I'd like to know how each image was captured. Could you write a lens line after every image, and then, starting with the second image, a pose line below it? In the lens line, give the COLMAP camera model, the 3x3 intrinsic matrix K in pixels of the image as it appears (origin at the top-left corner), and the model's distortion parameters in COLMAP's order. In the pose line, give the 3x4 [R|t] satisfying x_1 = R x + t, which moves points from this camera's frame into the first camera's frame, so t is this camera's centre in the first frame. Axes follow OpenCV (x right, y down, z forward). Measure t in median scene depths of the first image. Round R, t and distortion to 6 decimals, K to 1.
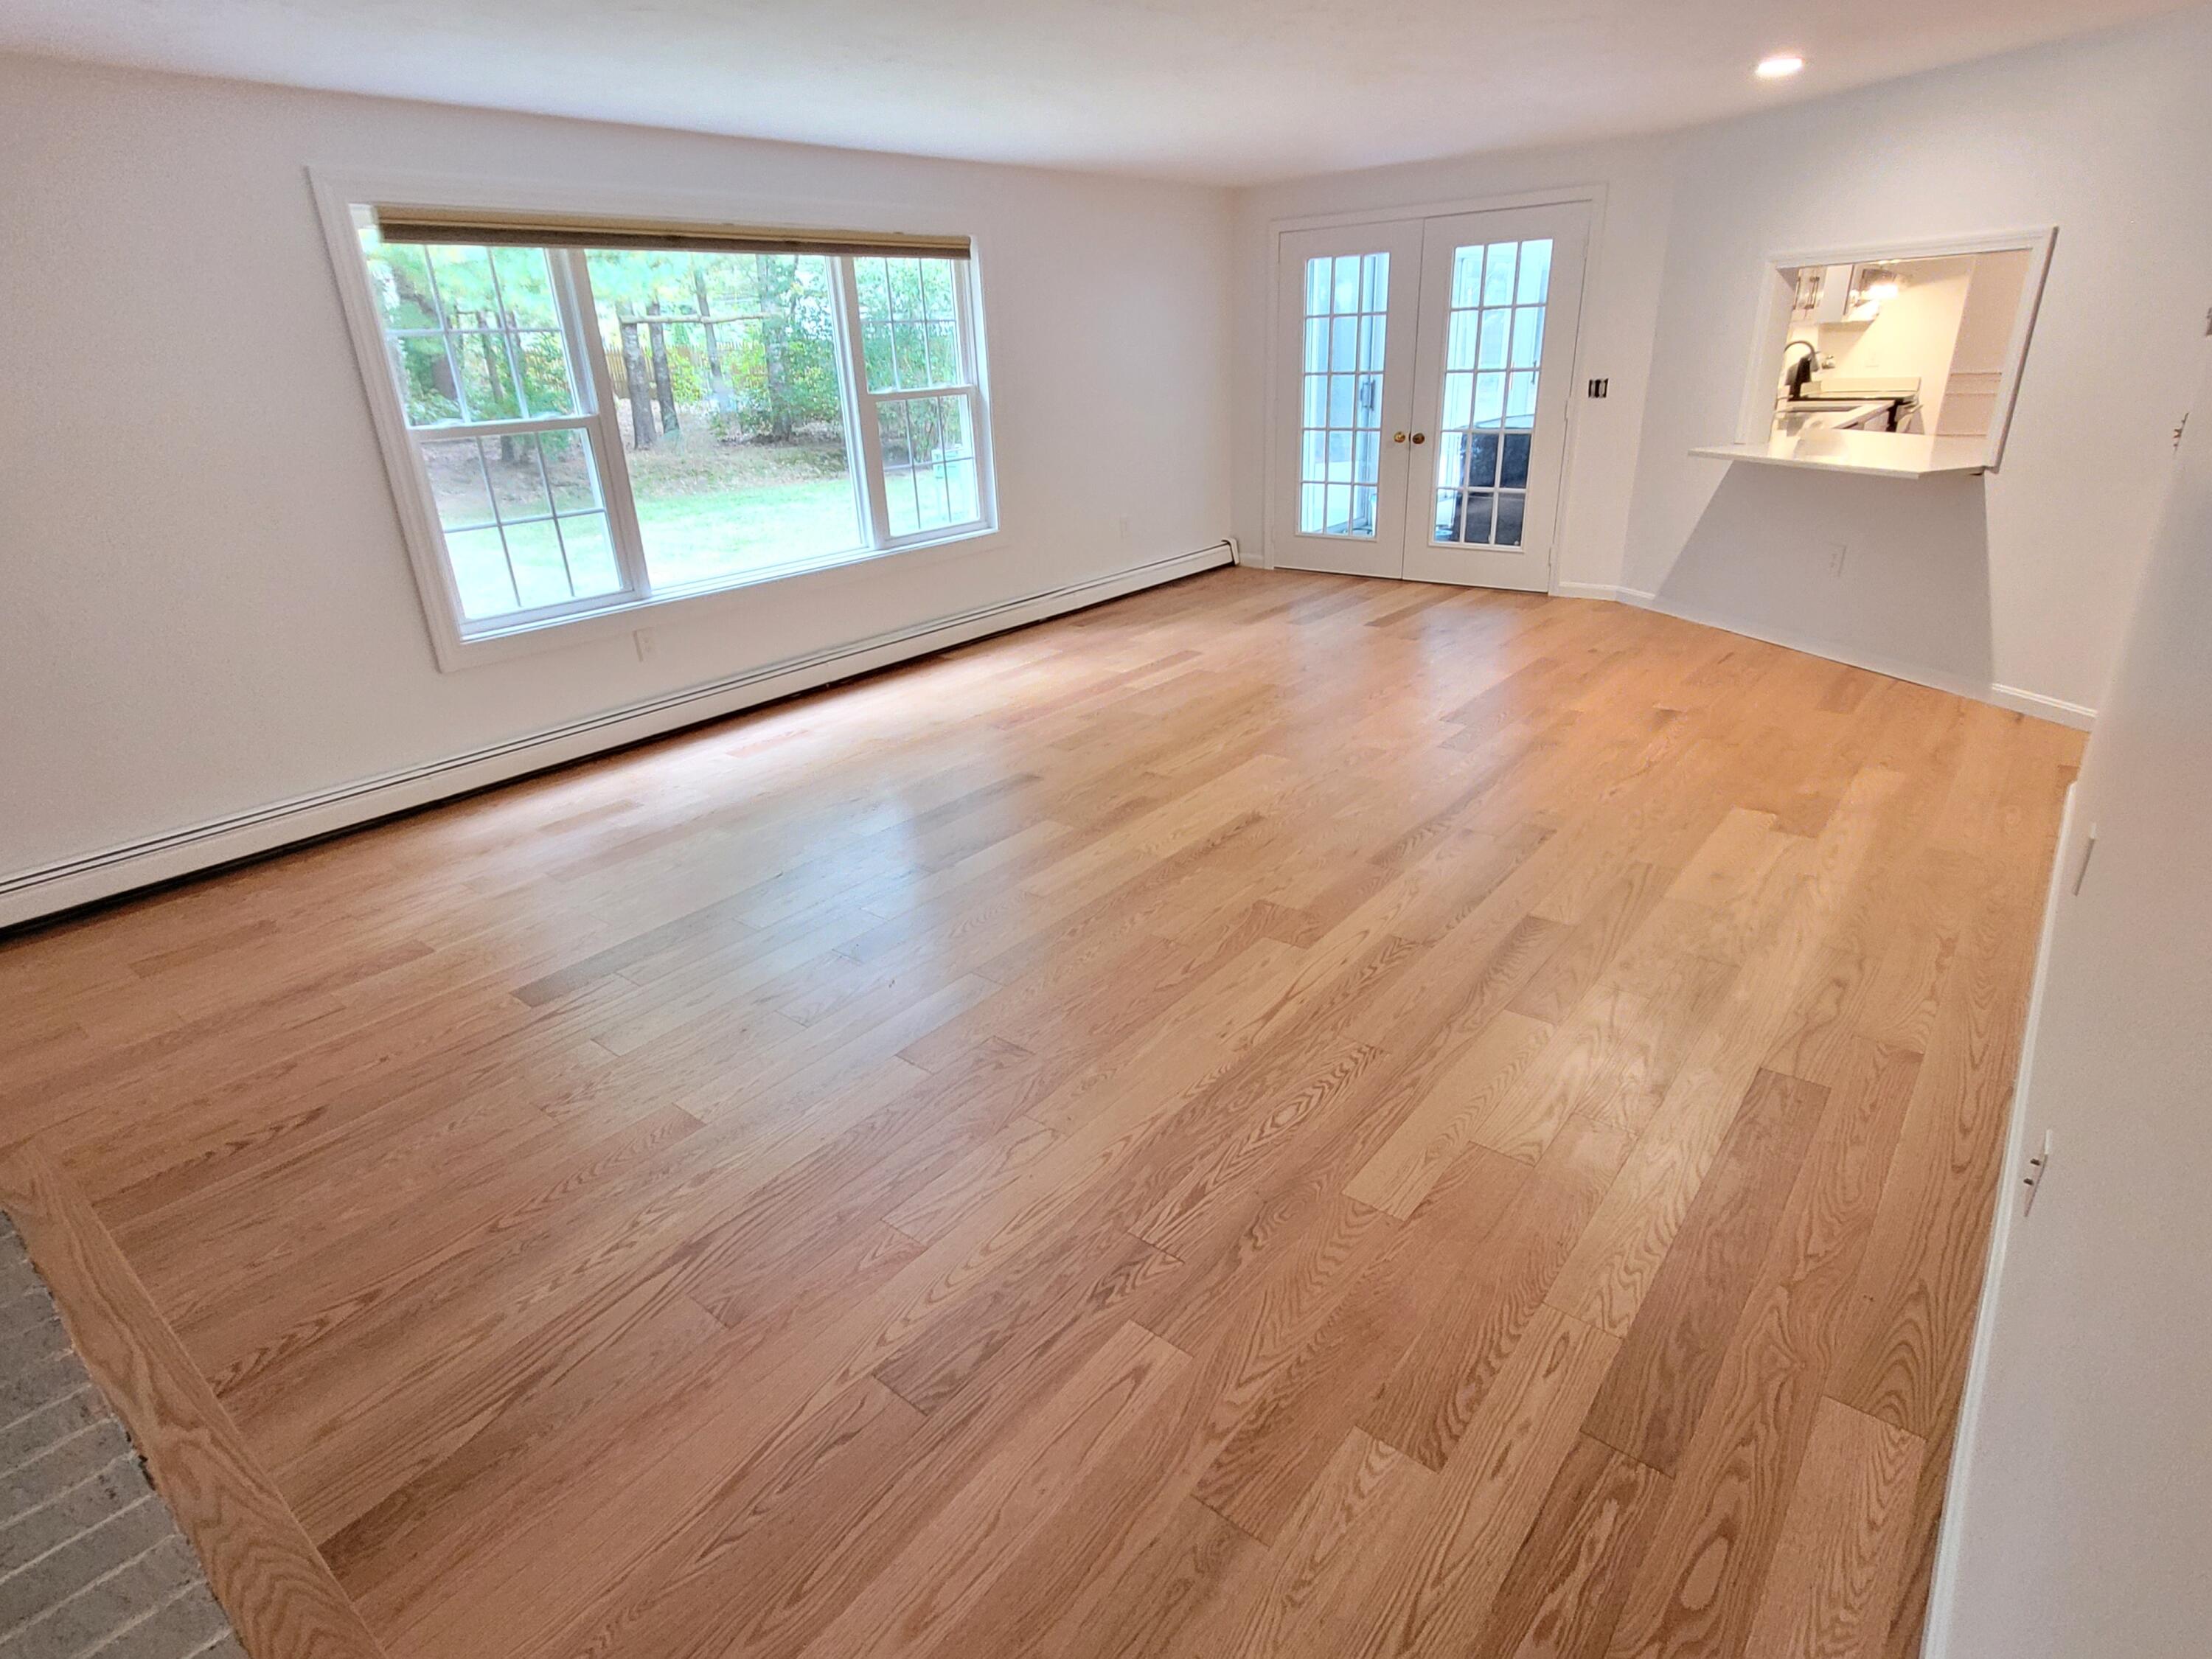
lens RADIAL K [[1148.8, 0, 1106.0], [0, 1148.8, 829.5], [0, 0, 1]] dist [0.001765, 0.000308]
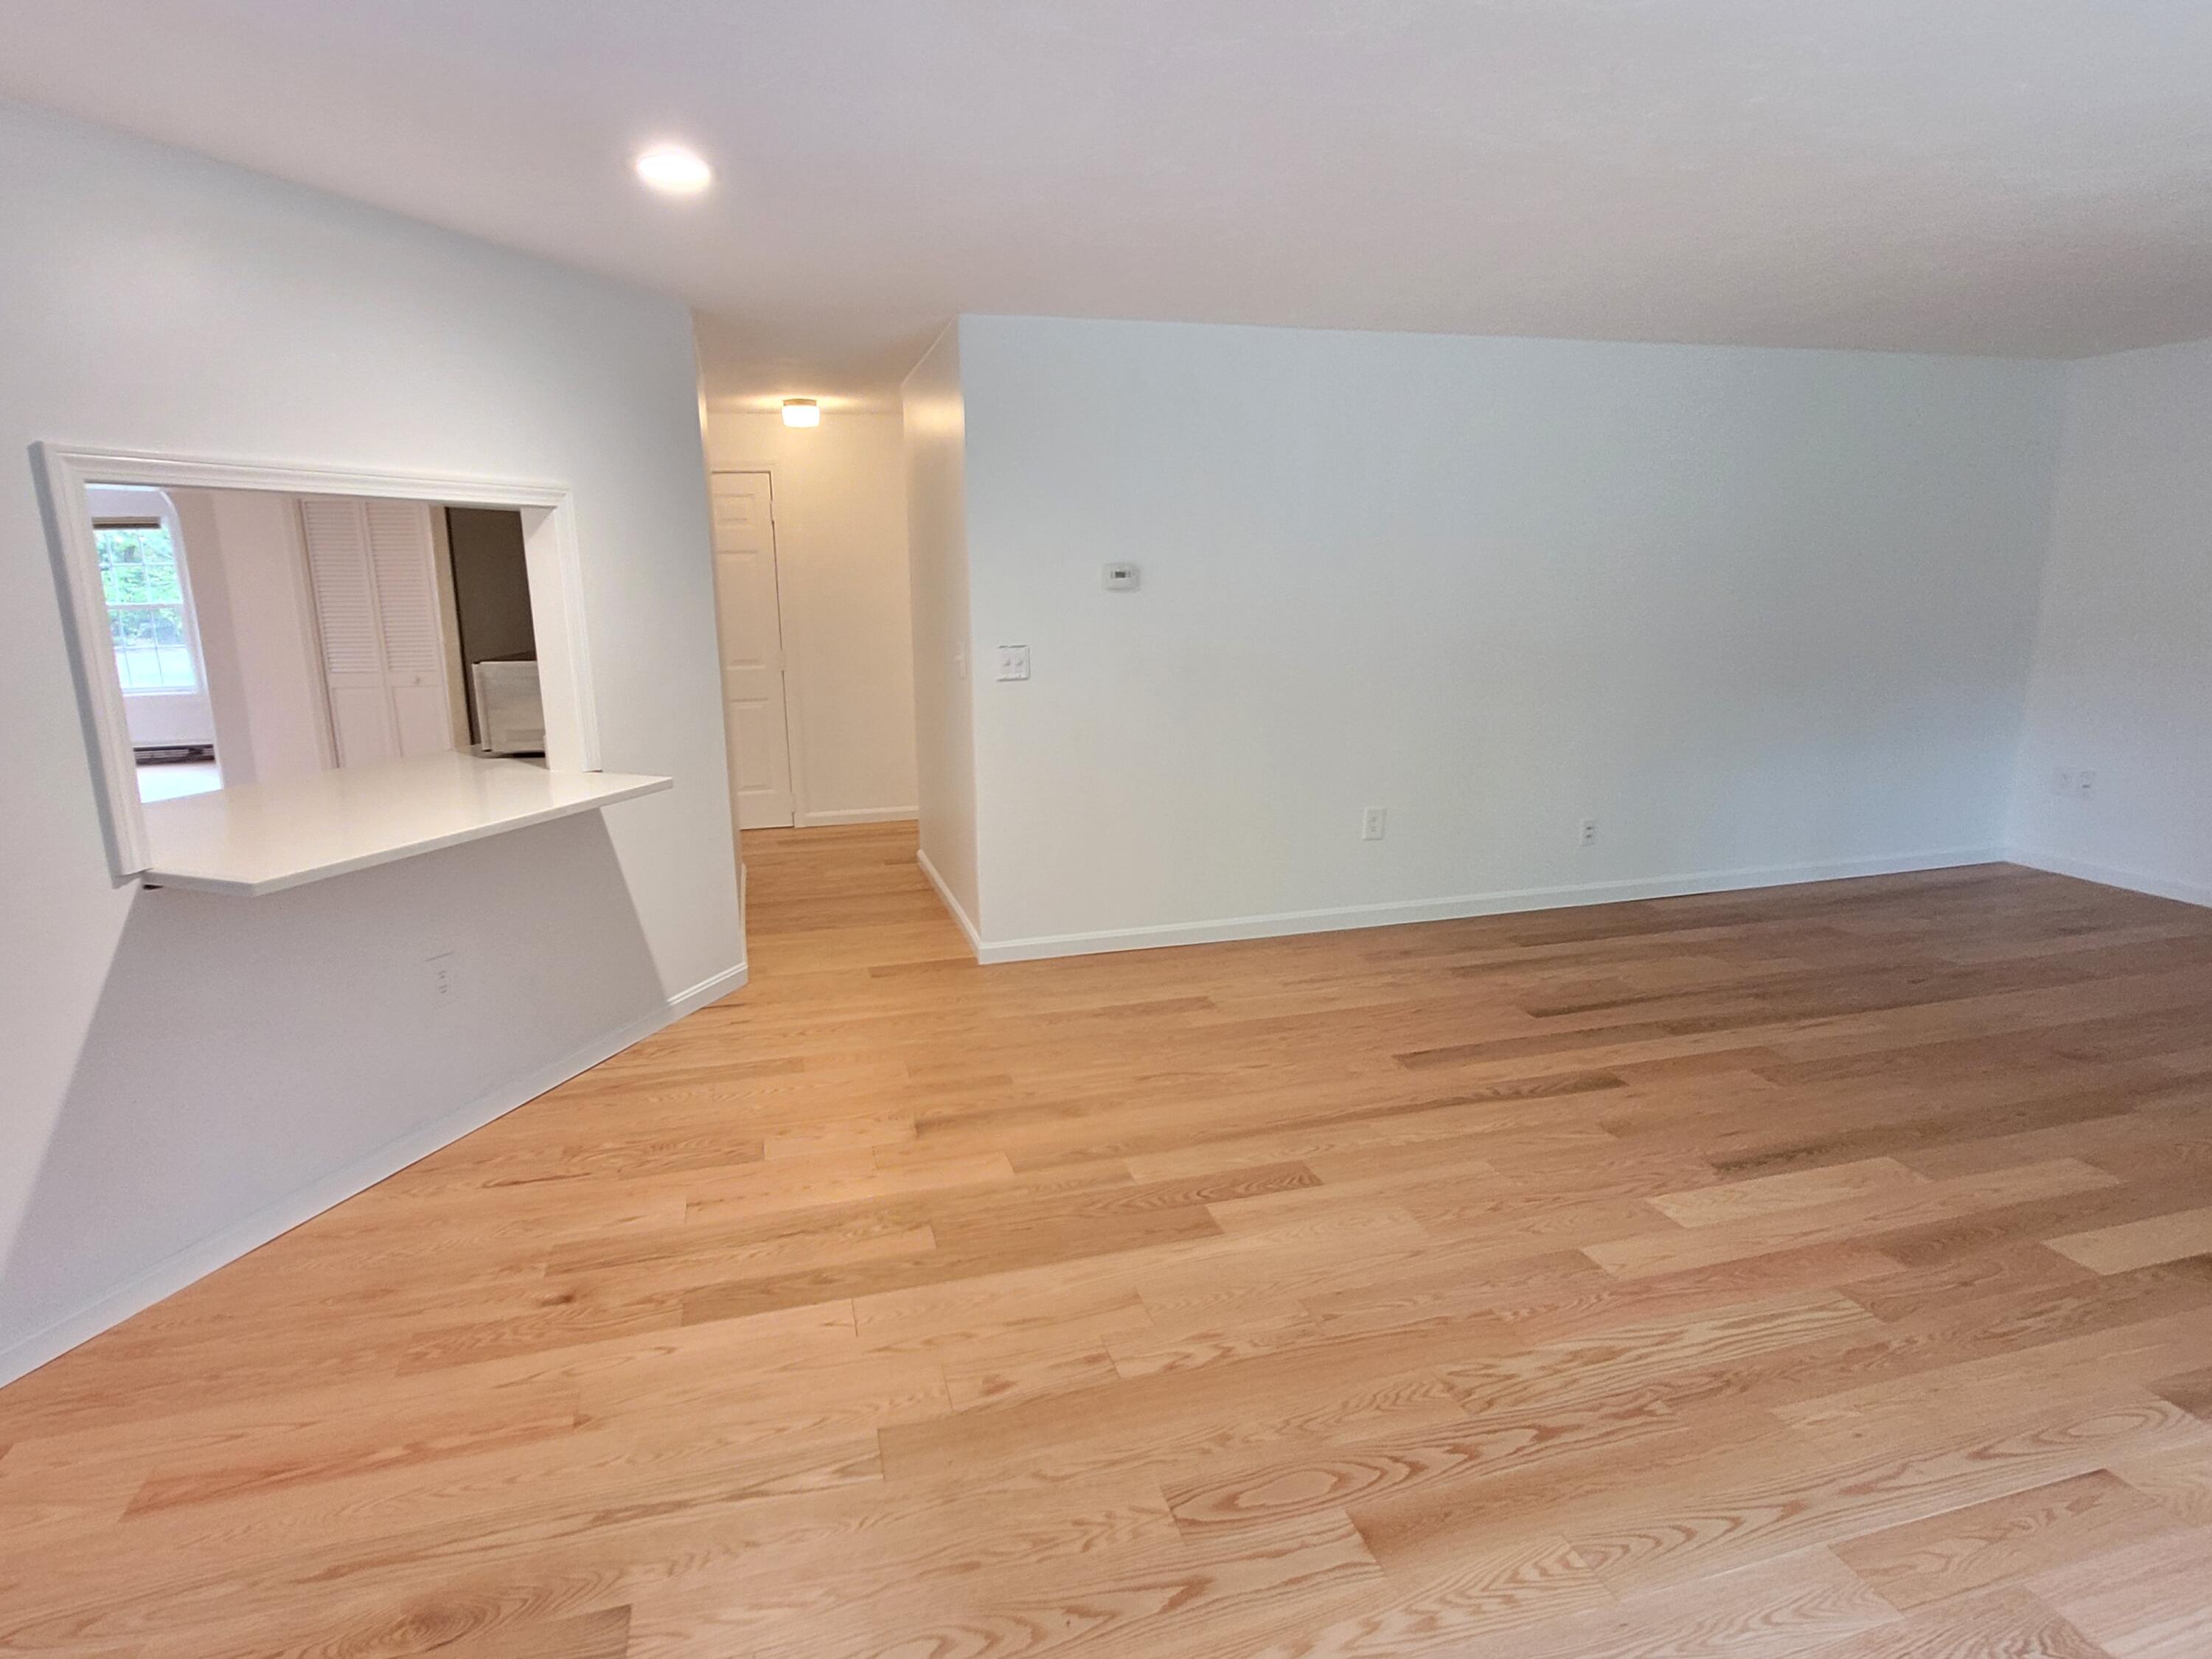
lens RADIAL K [[1178.9, 0, 1083.1], [0, 1178.9, 814.7], [0, 0, 1]] dist [0.018079, -0.012669]
pose [[-0.806942, -0.059742, 0.587601, 0.025470], [0.279468, 0.837833, 0.468971, -0.558867], [-0.520329, 0.542648, -0.659387, 1.333051]]
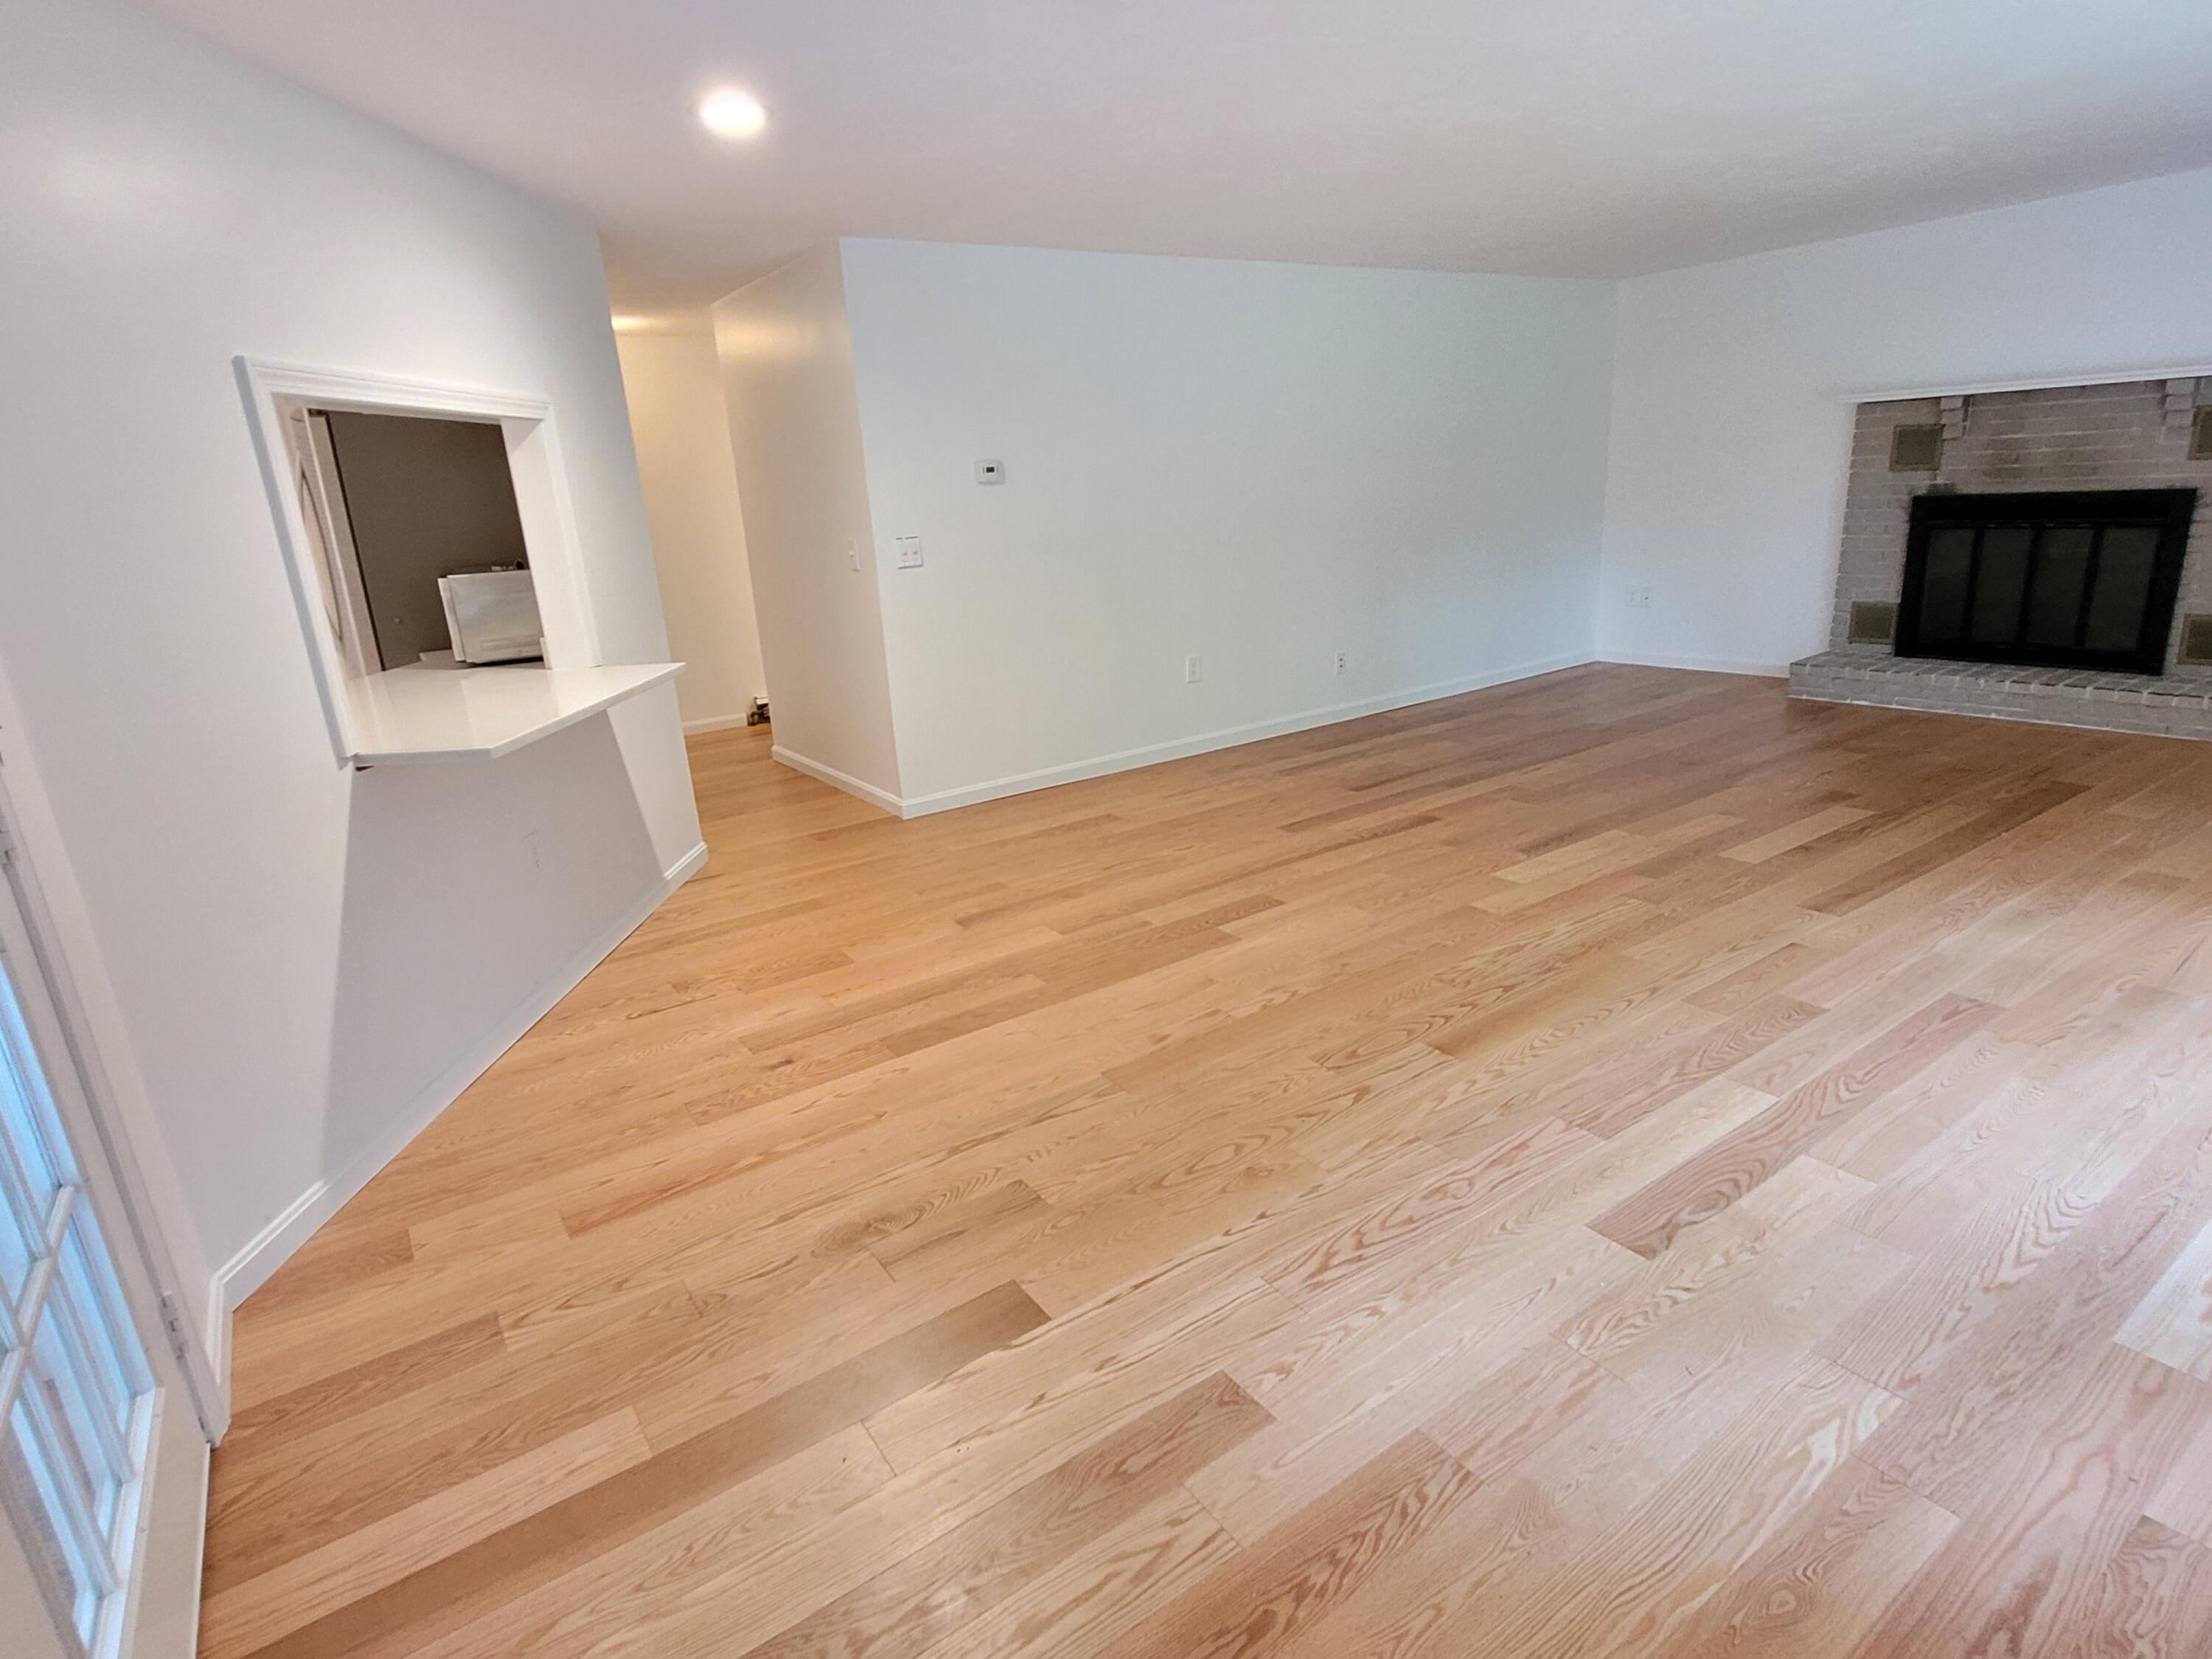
lens RADIAL K [[1145.9, 0, 1075.2], [0, 1145.9, 825.9], [0, 0, 1]] dist [0.004130, 0.000992]
pose [[-0.945868, 0.015594, 0.324175, 0.152833], [0.219916, 0.765373, 0.604847, -0.643852], [-0.238683, 0.643398, -0.727372, 1.564136]]
